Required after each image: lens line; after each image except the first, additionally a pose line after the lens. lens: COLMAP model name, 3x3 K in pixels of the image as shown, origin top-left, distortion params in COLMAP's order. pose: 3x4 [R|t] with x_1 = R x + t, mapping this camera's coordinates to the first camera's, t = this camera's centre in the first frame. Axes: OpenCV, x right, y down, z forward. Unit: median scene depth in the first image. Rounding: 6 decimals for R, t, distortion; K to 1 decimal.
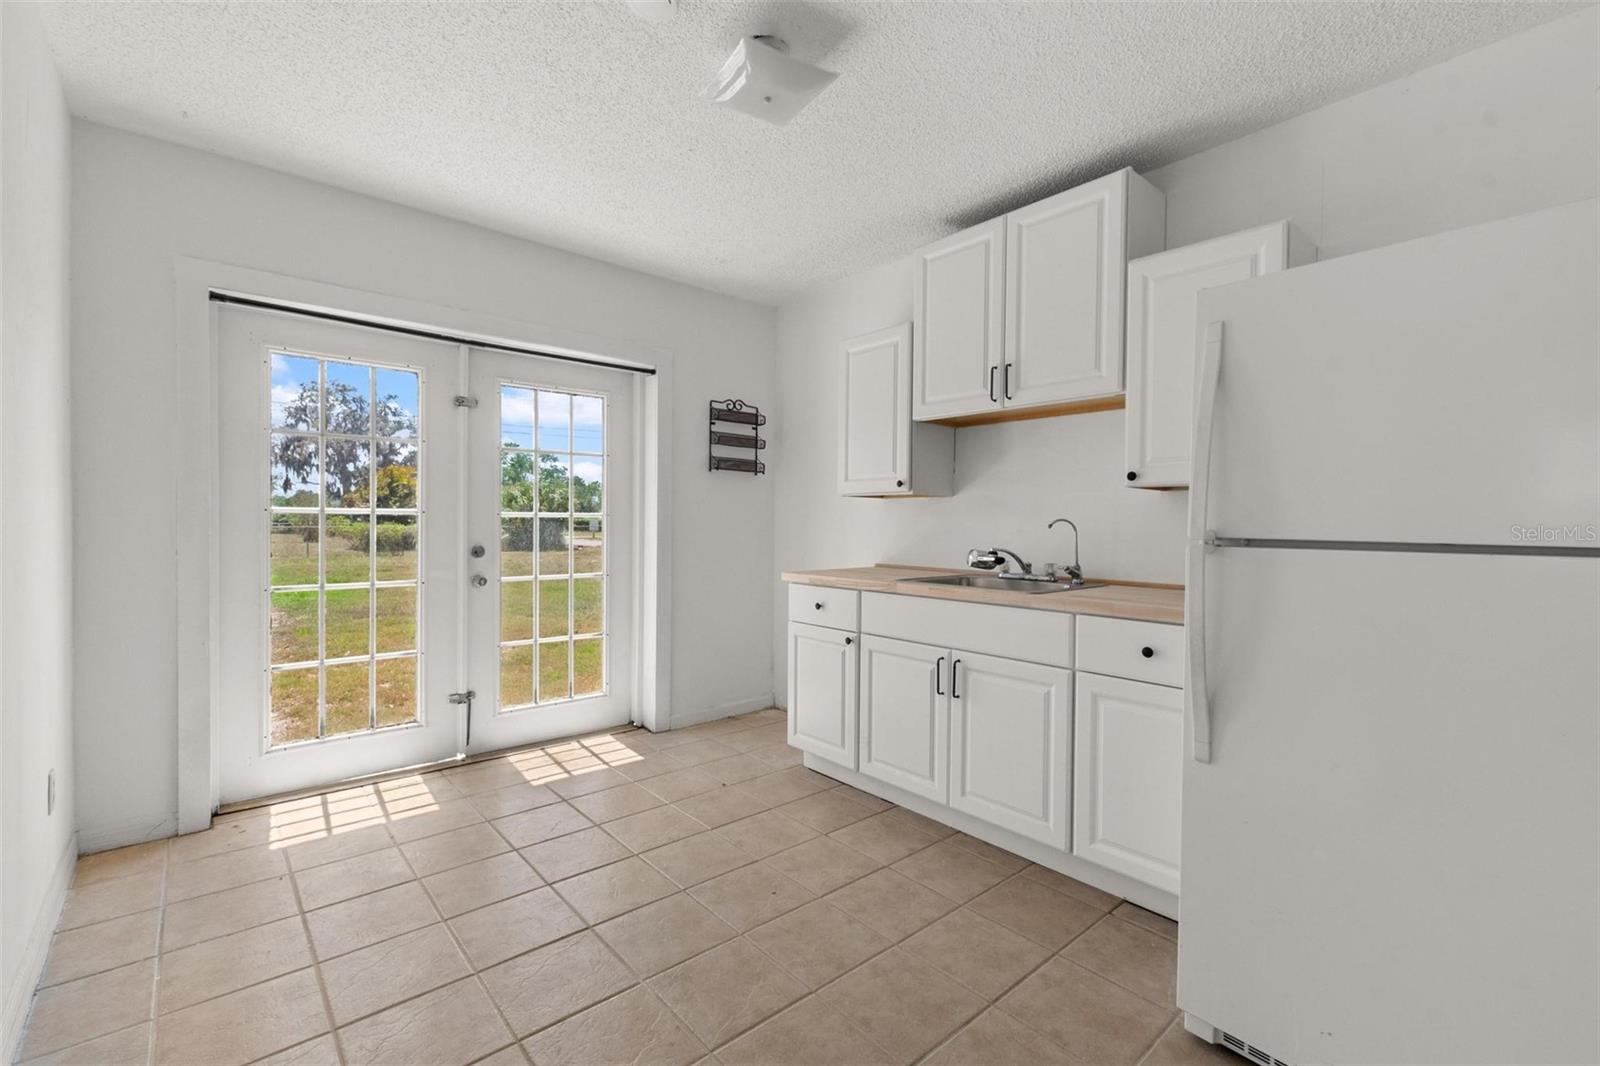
lens RADIAL K [[693.8, 0, 800.0], [0, 693.8, 533.0], [0, 0, 1]] dist [-0.001723, -0.000261]
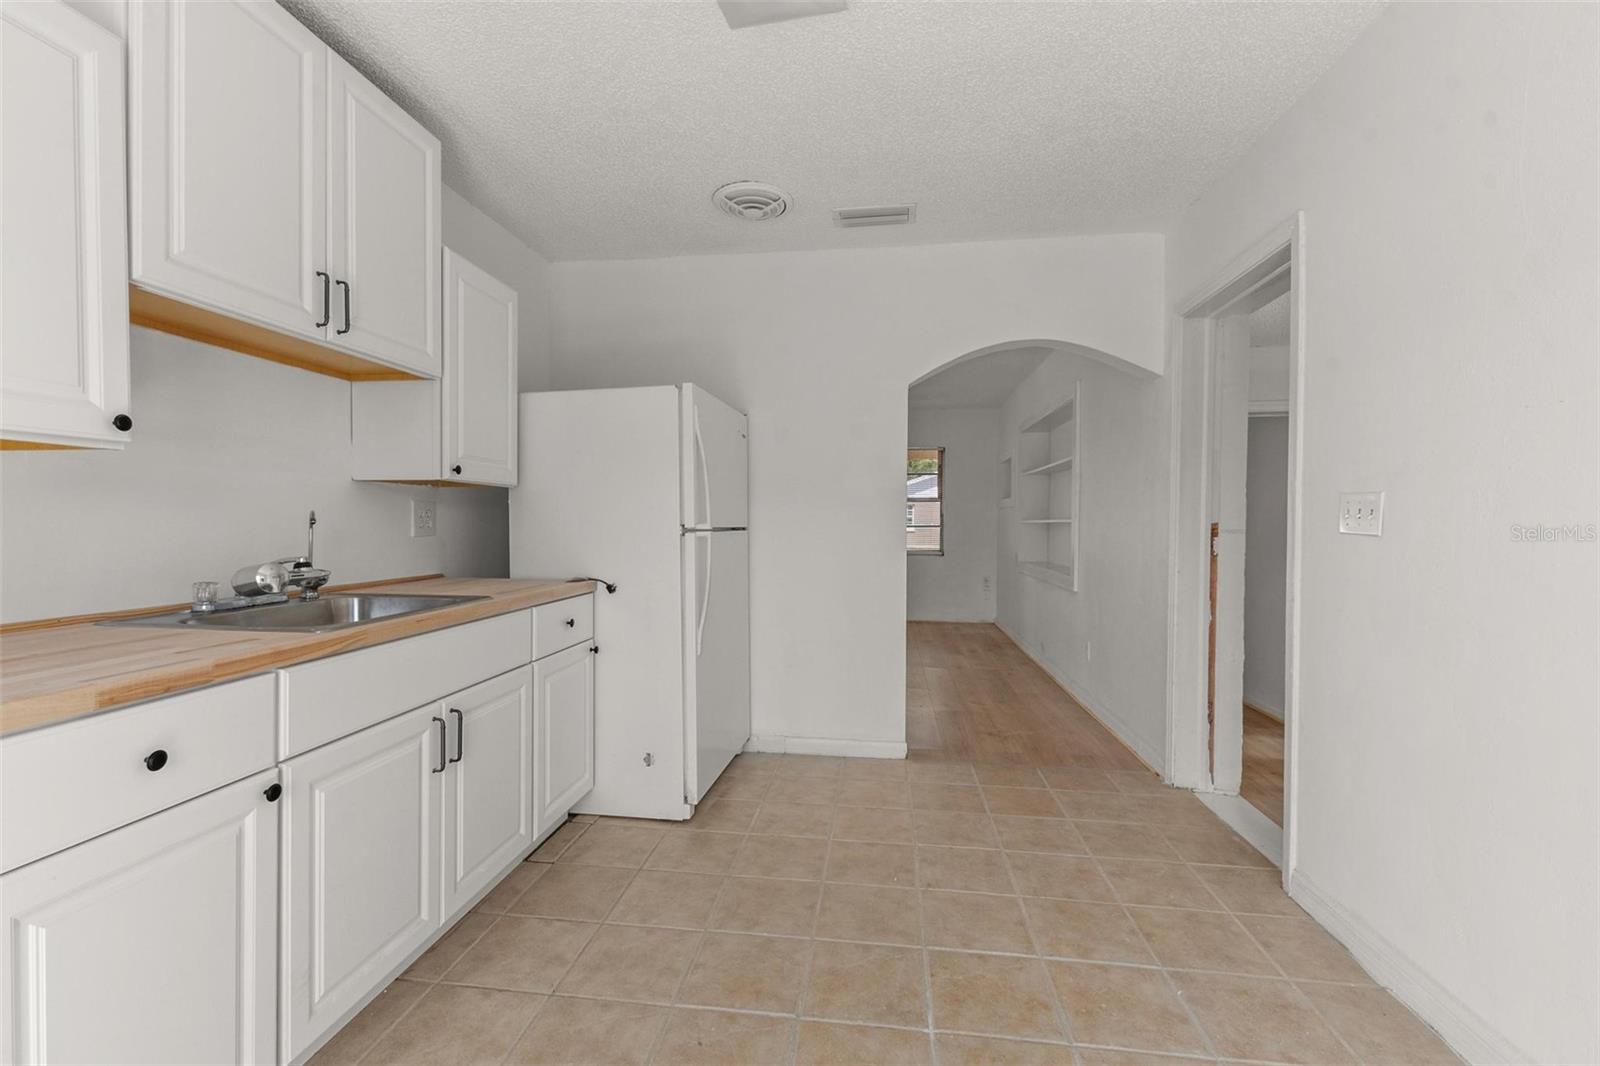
lens RADIAL K [[693.8, 0, 800.0], [0, 693.8, 533.0], [0, 0, 1]] dist [-0.001723, -0.000261]
pose [[-0.674237, -0.024273, 0.738116, -0.538418], [0.001350, 0.999418, 0.034098, -0.022788], [-0.738514, 0.023987, -0.673812, 1.211637]]
